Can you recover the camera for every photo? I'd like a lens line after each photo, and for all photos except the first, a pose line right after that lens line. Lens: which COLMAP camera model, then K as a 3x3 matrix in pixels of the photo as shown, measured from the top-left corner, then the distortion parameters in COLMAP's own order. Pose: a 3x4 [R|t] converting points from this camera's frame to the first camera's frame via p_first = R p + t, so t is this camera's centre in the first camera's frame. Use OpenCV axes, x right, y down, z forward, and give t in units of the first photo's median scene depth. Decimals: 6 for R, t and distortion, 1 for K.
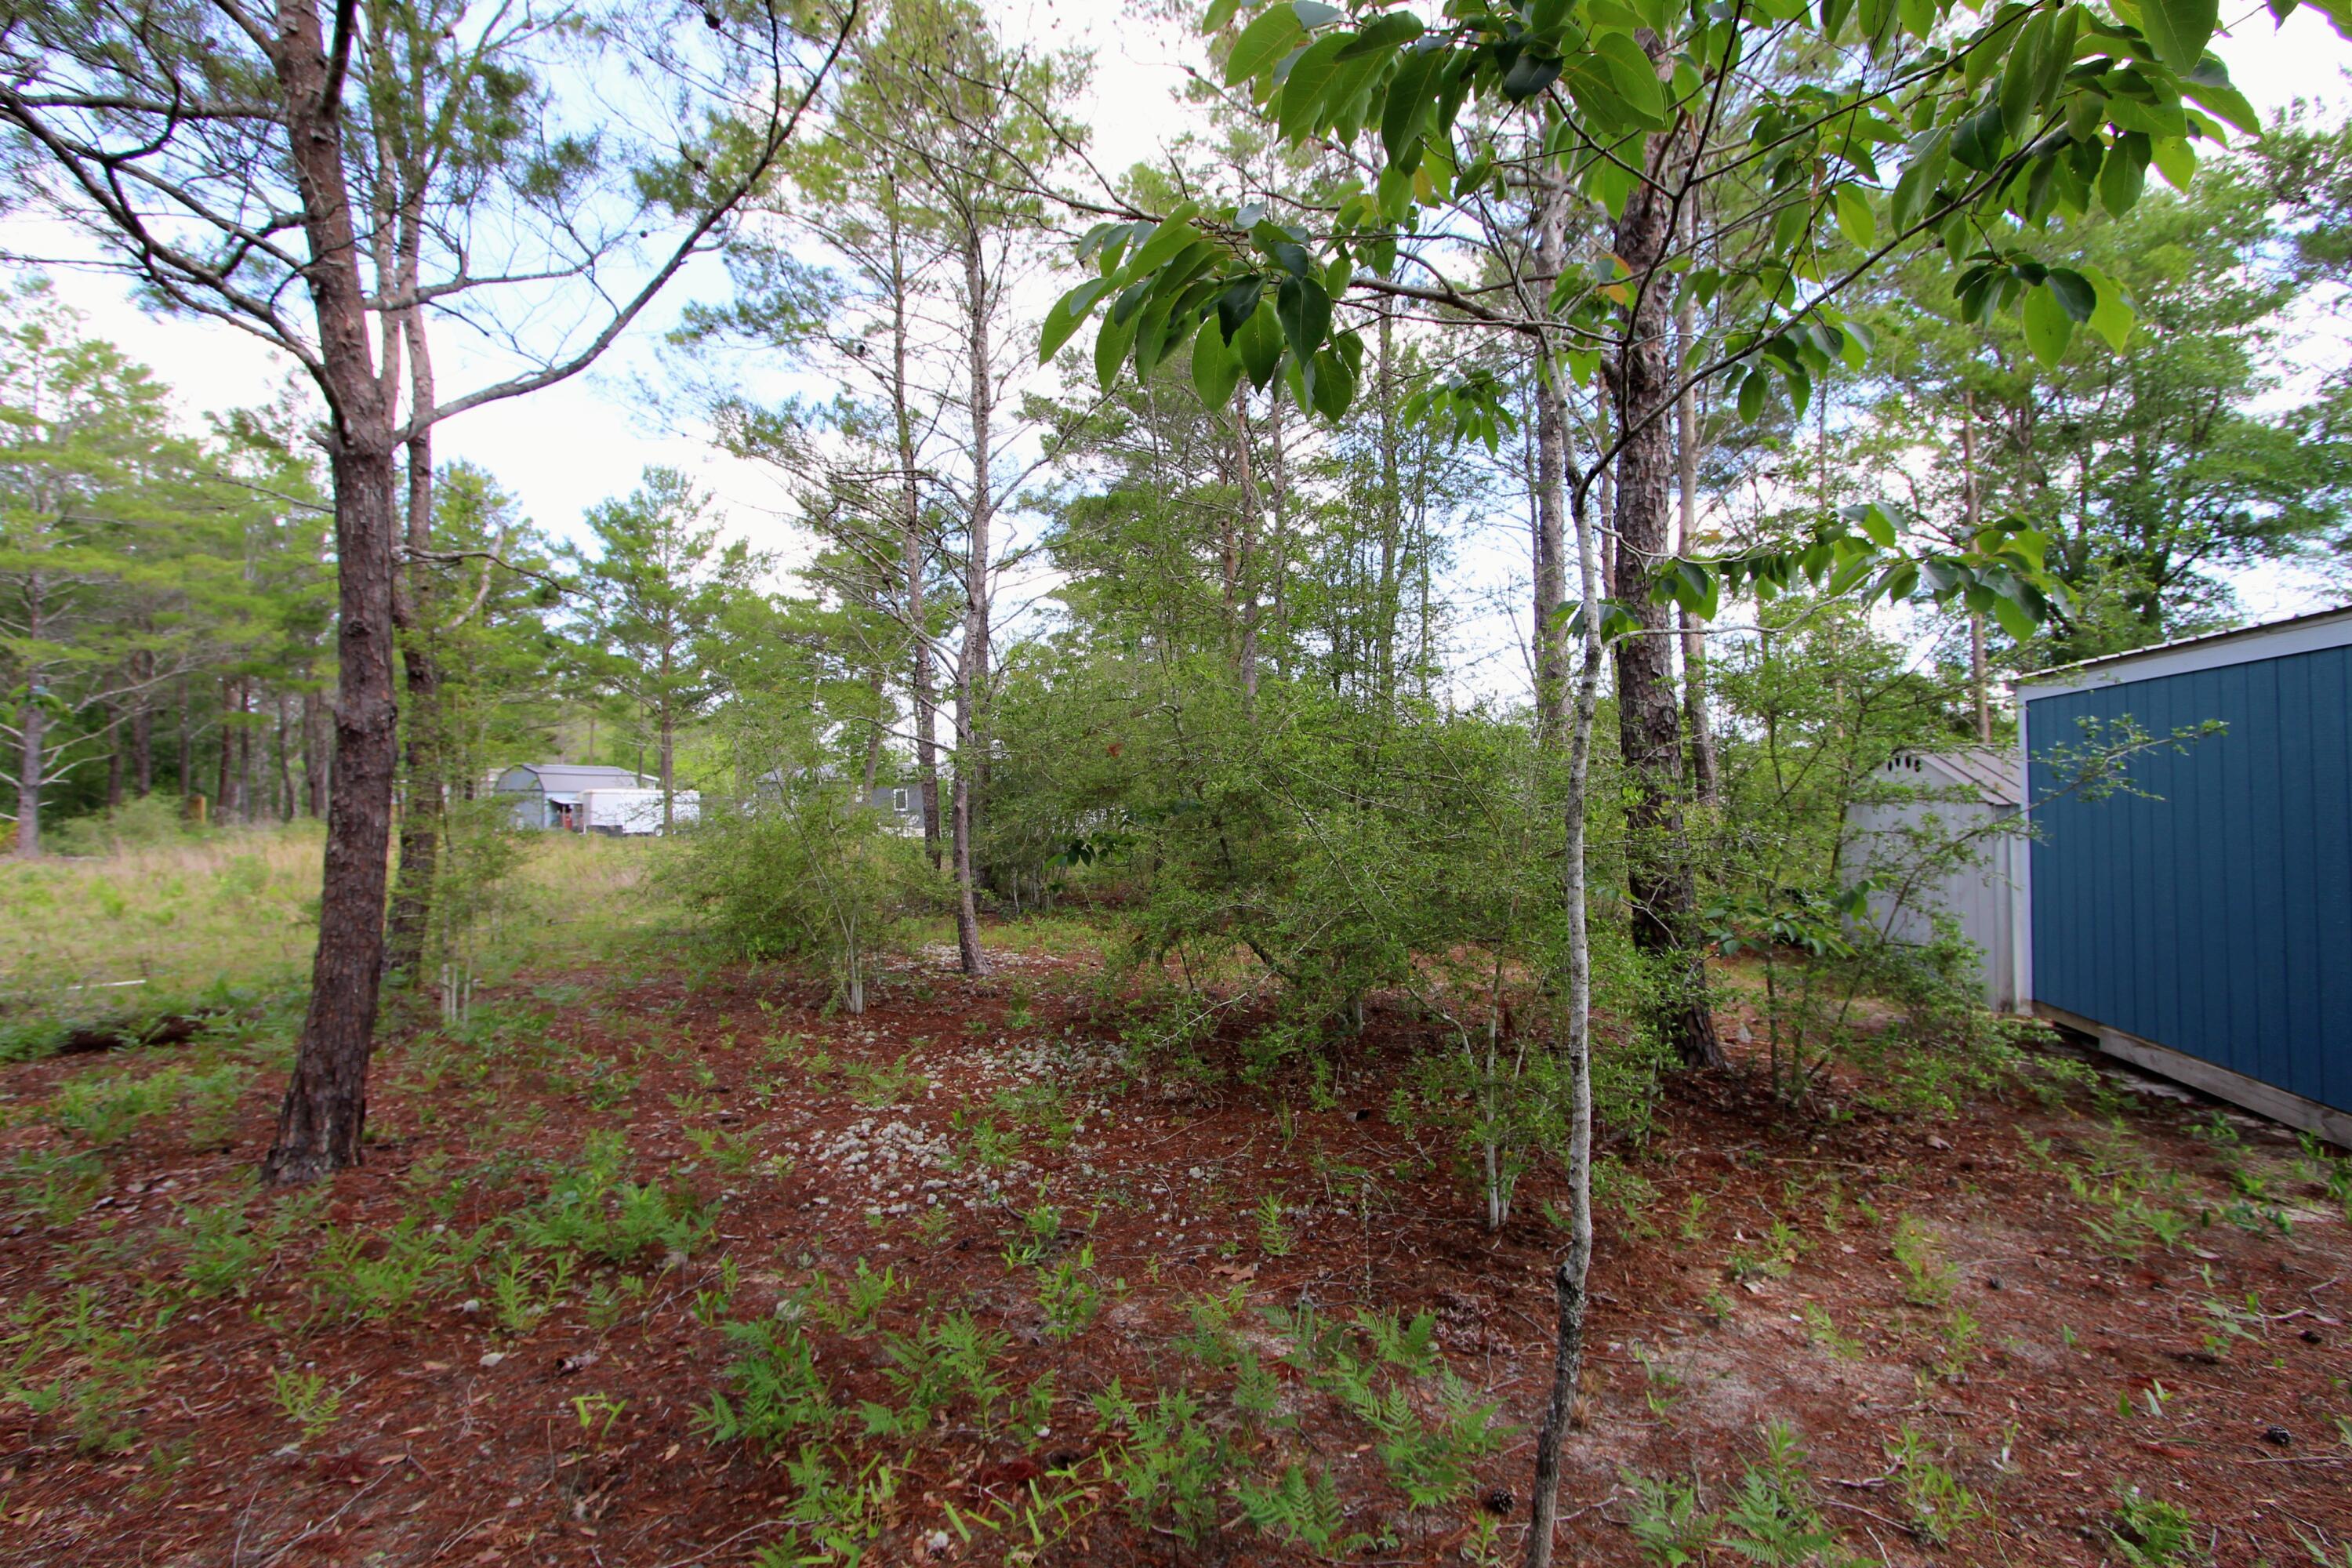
lens RADIAL K [[1105.3, 0, 1174.5], [0, 1105.3, 760.3], [0, 0, 1]] dist [-0.009886, 0.005248]
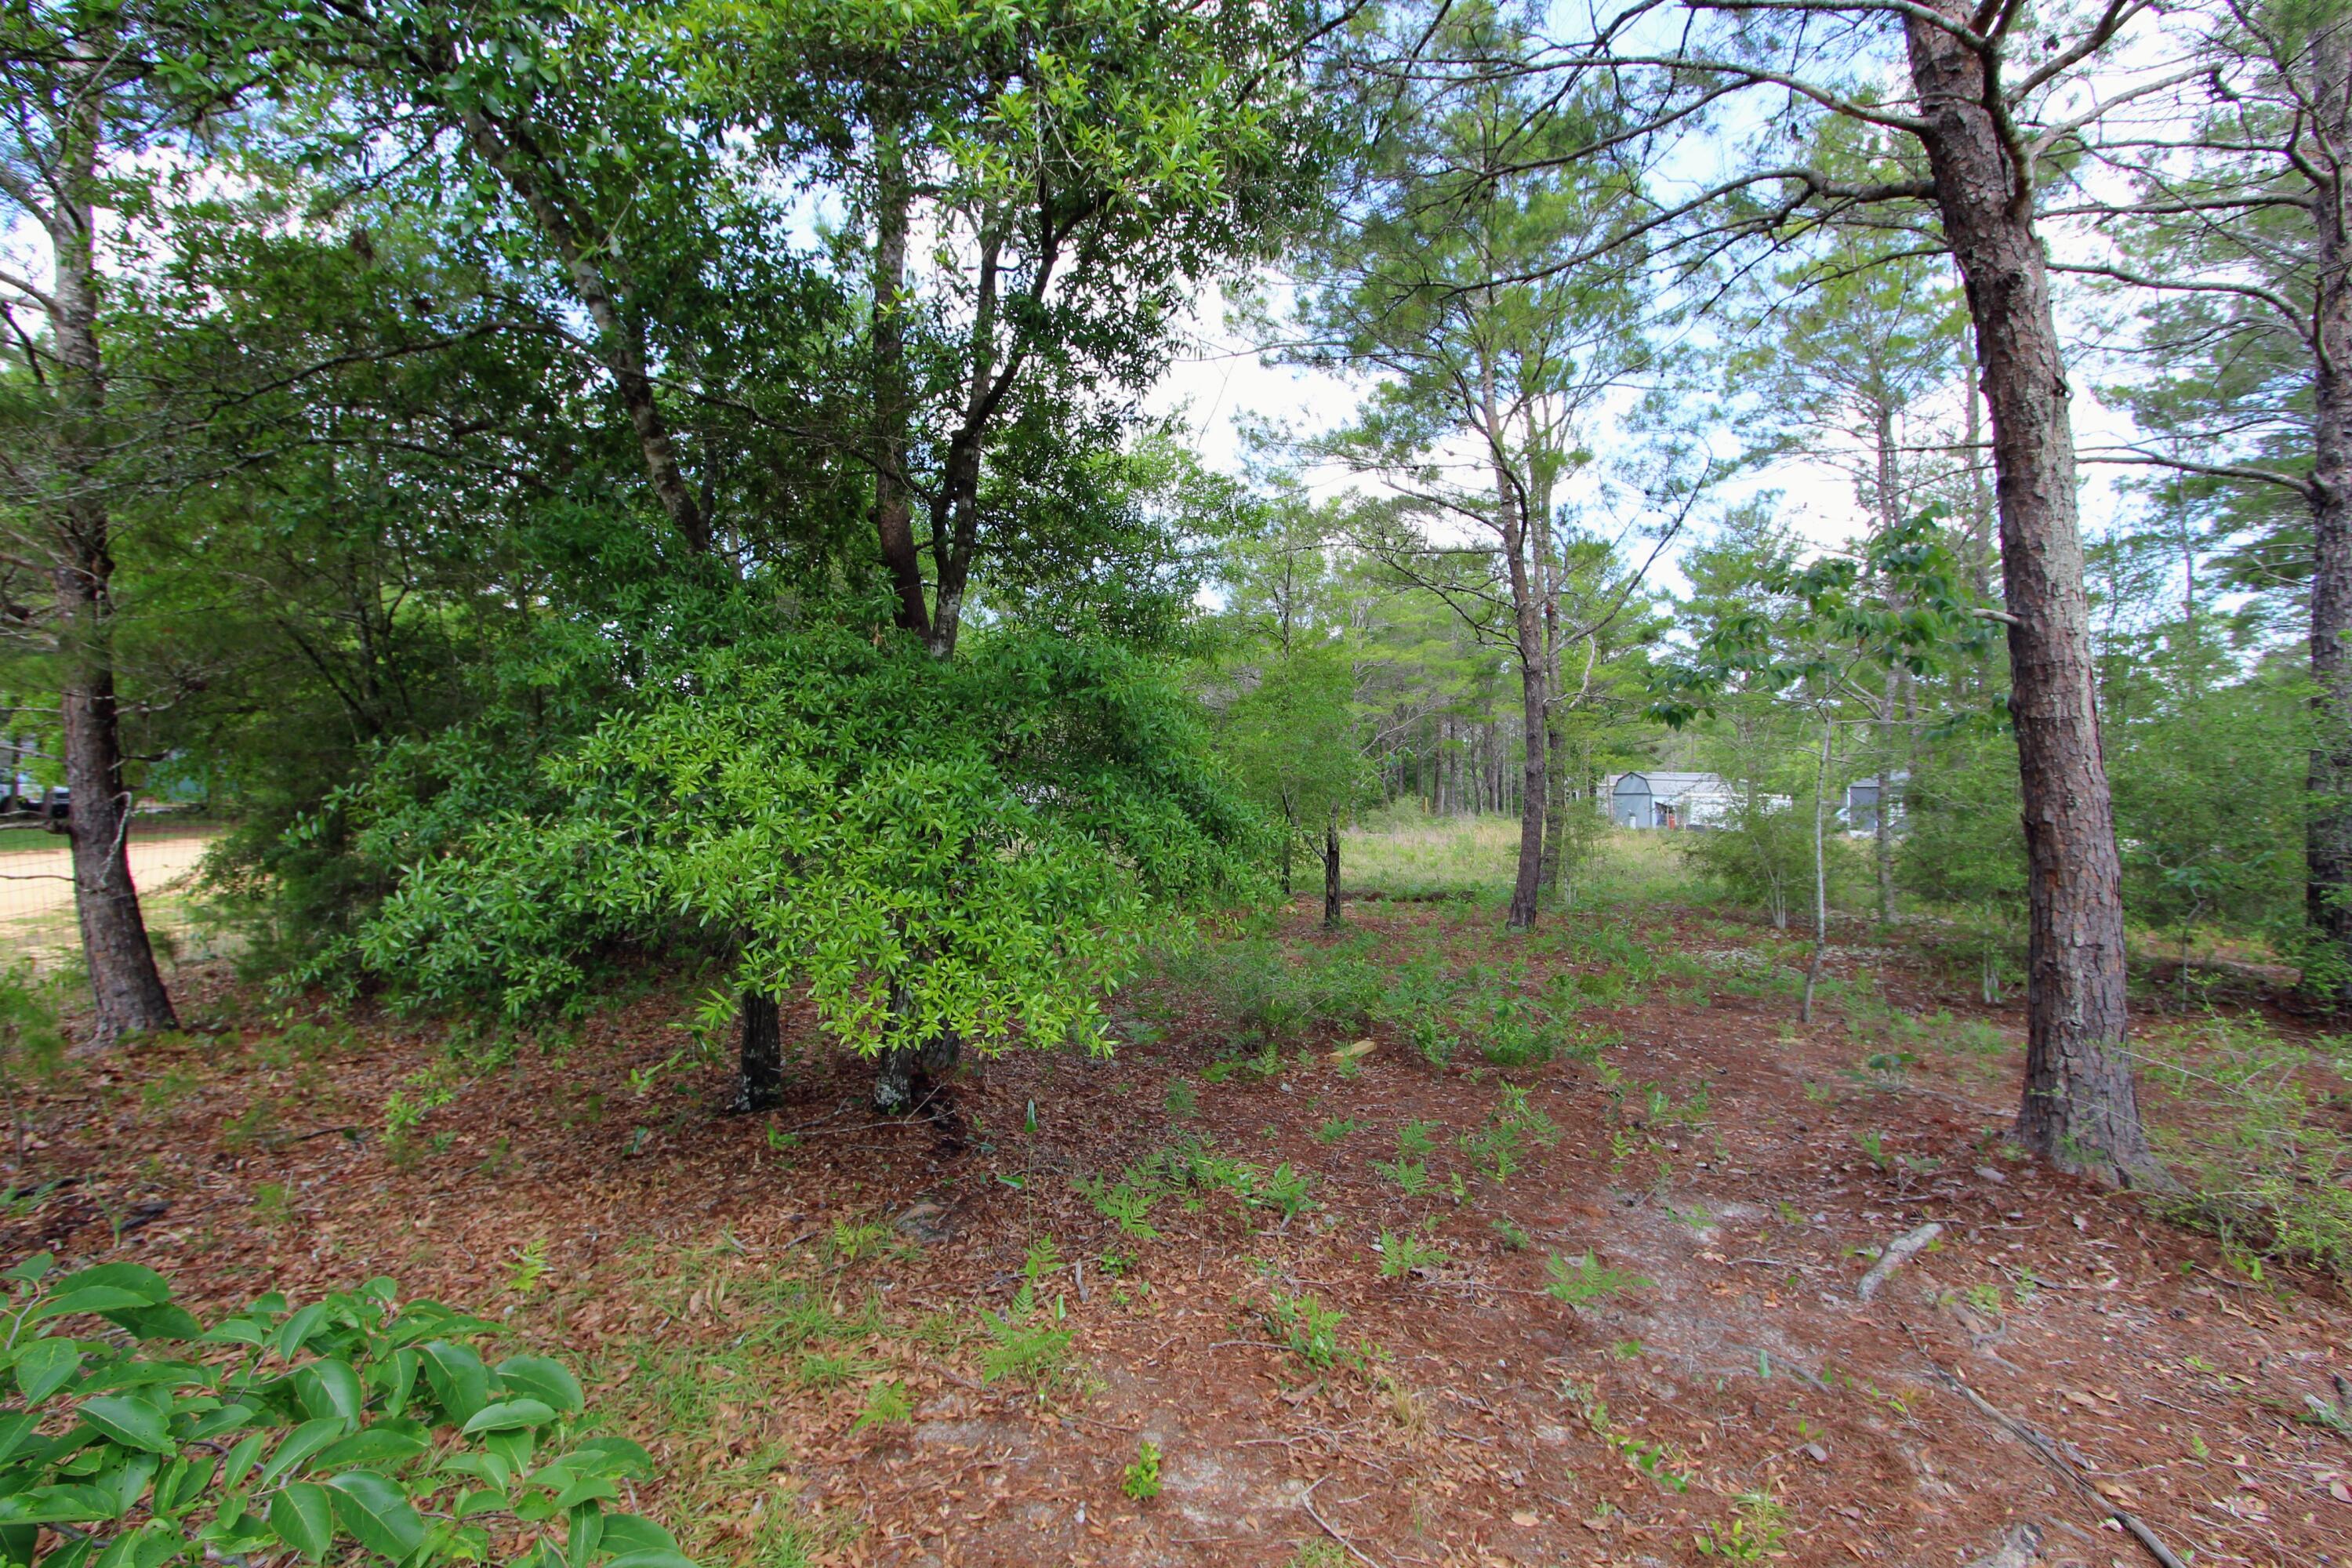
lens RADIAL K [[1099.8, 0, 1176.1], [0, 1099.8, 765.2], [0, 0, 1]] dist [-0.001451, -0.000997]
pose [[0.592323, -0.012986, -0.805596, 0.100361], [0.014018, 0.999885, -0.005811, -0.005203], [0.805579, -0.007851, 0.592437, -0.143462]]
